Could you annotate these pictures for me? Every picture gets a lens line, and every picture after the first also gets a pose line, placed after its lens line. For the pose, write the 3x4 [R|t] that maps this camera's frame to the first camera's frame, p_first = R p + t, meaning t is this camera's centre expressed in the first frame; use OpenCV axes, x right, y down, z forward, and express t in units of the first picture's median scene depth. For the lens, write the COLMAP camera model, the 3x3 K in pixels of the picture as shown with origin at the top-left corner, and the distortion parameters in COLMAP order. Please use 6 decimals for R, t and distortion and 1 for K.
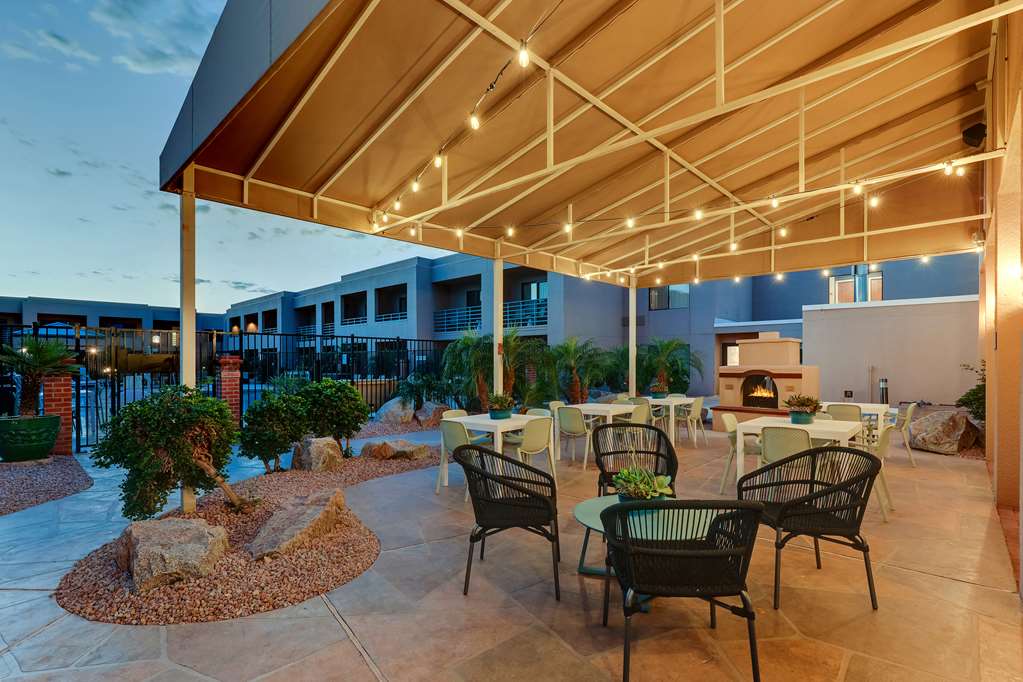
lens RADIAL K [[482.2, 0, 510.1], [0, 482.2, 360.4], [0, 0, 1]] dist [-0.001685, -0.000195]
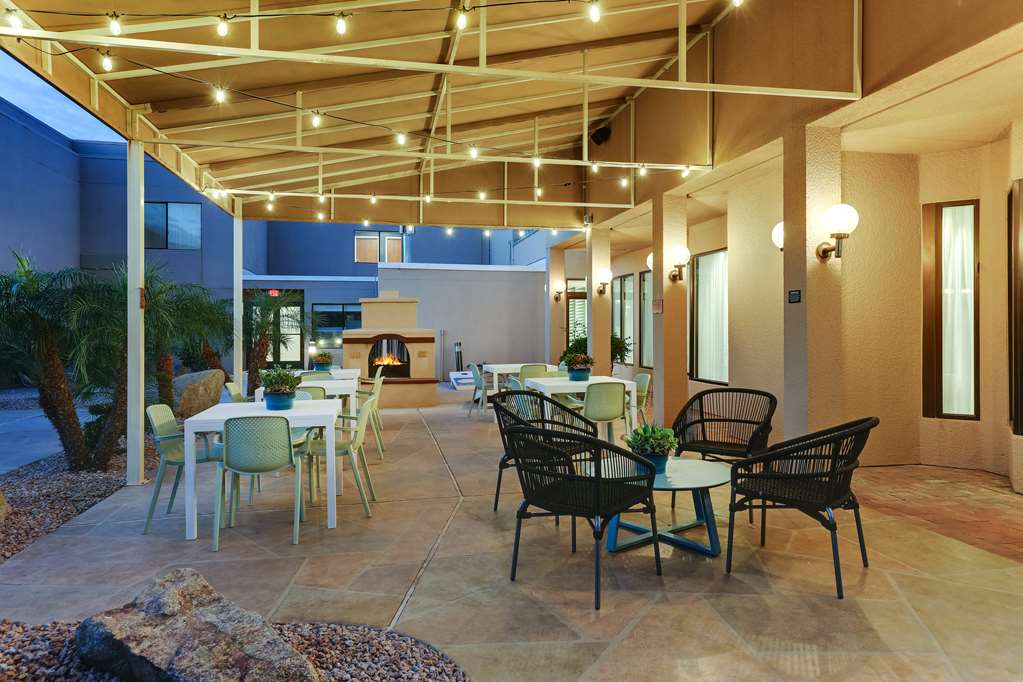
lens RADIAL K [[654.4, 0, 510.7], [0, 654.4, 321.6], [0, 0, 1]] dist [0.001882, 0.000474]
pose [[0.584121, 0.006912, 0.811637, -0.757670], [0.002371, 0.999945, -0.010221, 0.024851], [-0.811663, 0.007895, 0.584072, 0.365385]]
